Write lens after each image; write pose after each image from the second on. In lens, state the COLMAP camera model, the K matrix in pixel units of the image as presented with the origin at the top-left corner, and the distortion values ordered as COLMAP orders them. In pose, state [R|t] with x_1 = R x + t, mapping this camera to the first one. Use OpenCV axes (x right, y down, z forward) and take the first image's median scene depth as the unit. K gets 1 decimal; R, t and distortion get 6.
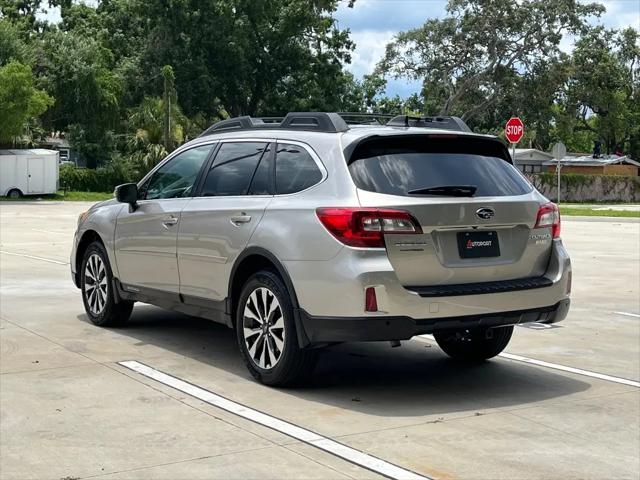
lens RADIAL K [[983.7, 0, 305.5], [0, 983.7, 240.1], [0, 0, 1]] dist [0.041956, -0.033462]
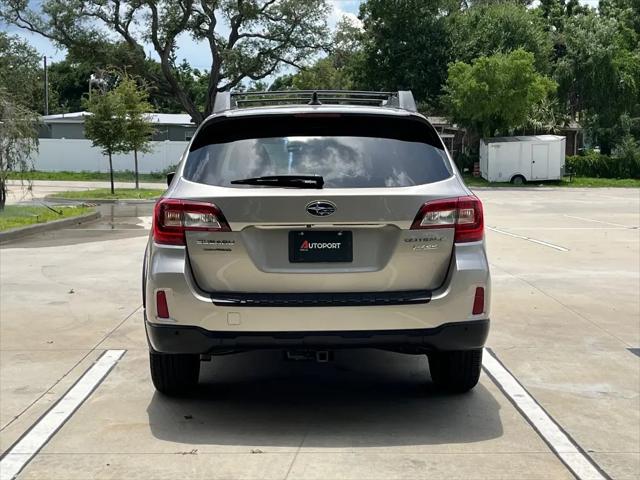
lens RADIAL K [[983.7, 0, 305.5], [0, 983.7, 240.1], [0, 0, 1]] dist [0.041956, -0.033462]
pose [[0.862589, 0.036442, -0.504591, 0.526702], [-0.029237, 0.999326, 0.022192, -0.017078], [0.505059, -0.004390, 0.863073, 0.261600]]
